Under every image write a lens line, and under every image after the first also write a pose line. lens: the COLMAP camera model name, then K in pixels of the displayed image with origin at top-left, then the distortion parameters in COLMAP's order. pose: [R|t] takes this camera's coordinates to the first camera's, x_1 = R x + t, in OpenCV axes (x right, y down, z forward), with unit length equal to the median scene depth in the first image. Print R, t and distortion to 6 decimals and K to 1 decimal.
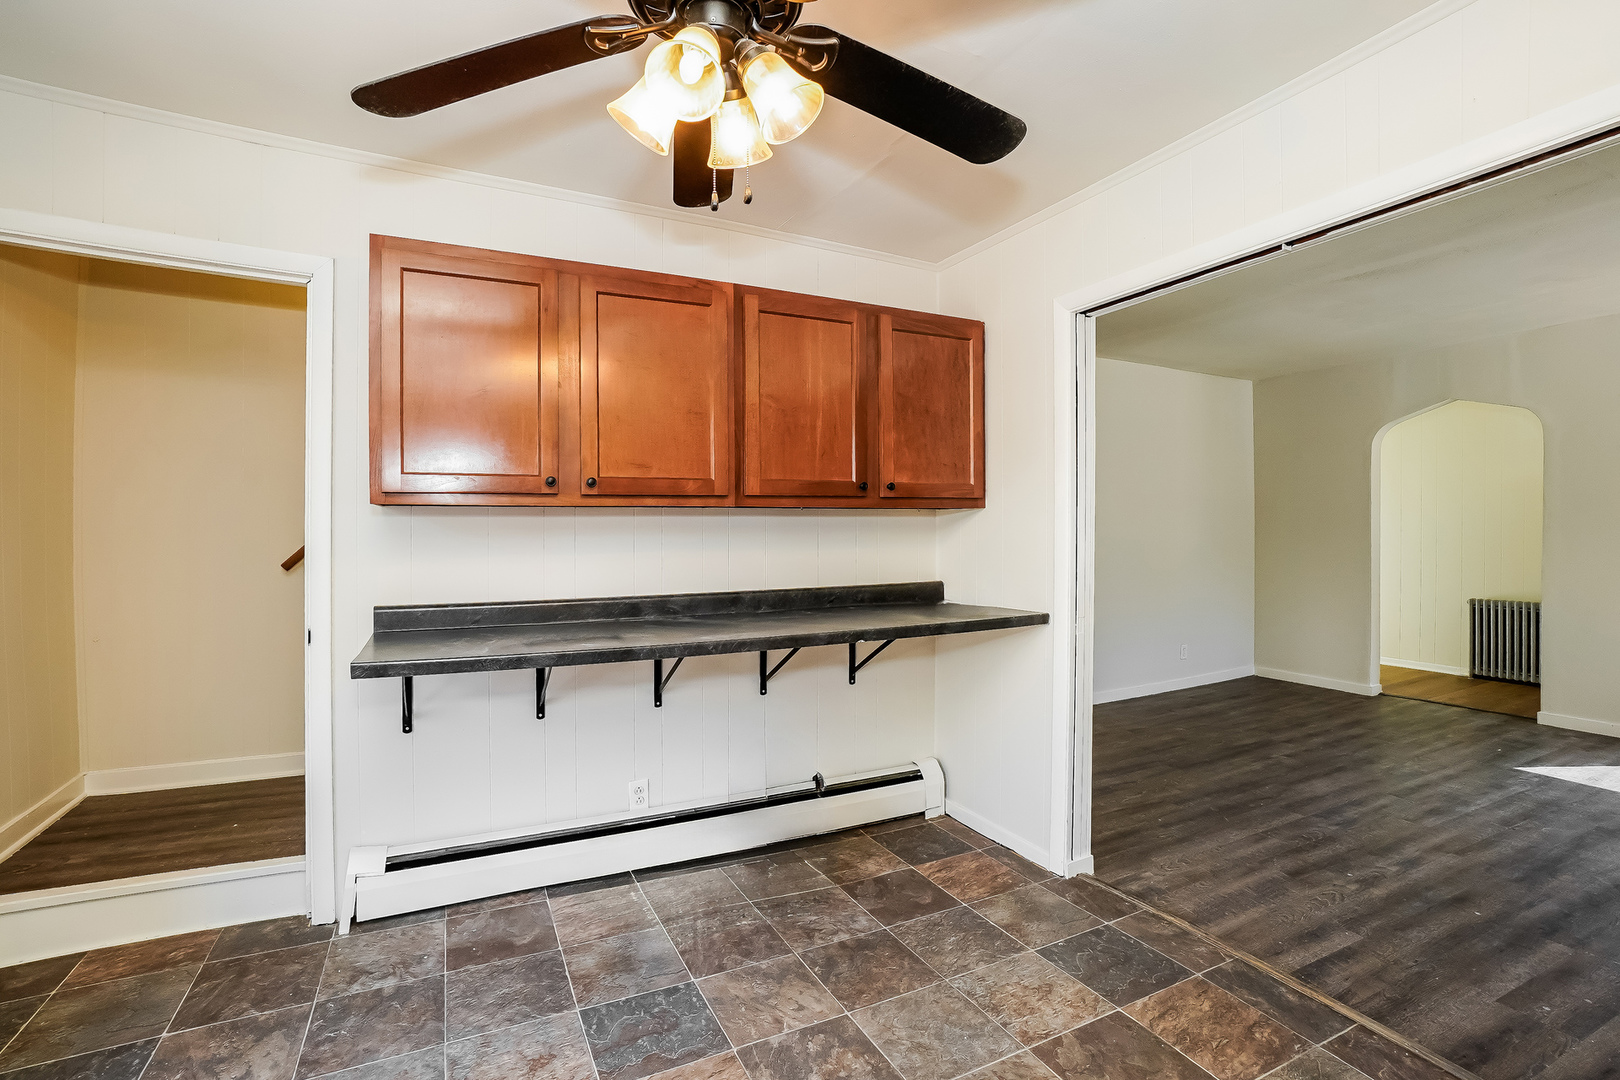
lens RADIAL K [[721.7, 0, 808.9], [0, 721.7, 540.6], [0, 0, 1]] dist [-0.002126, 0.002876]
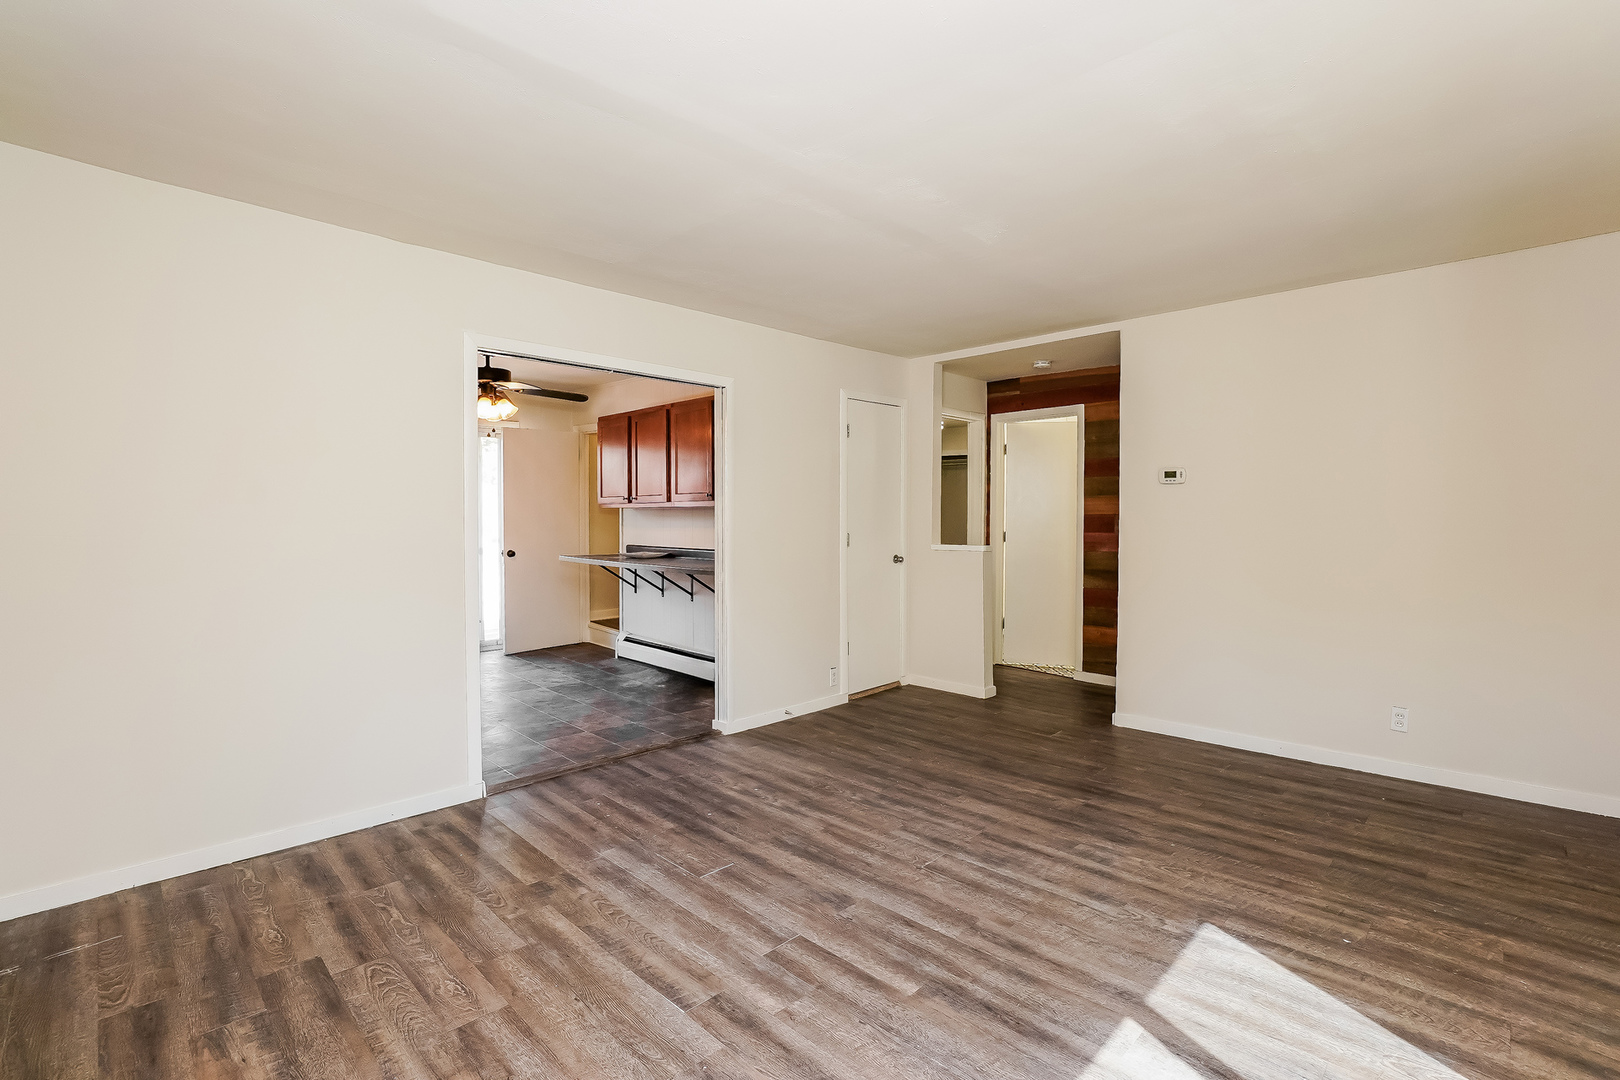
lens RADIAL K [[721.7, 0, 813.6], [0, 721.7, 535.9], [0, 0, 1]] dist [-0.002126, 0.002876]
pose [[0.315457, 0.035152, -0.948289, 2.052386], [0.003431, 0.999265, 0.038183, -0.067813], [0.948934, -0.015299, 0.315104, 0.677014]]
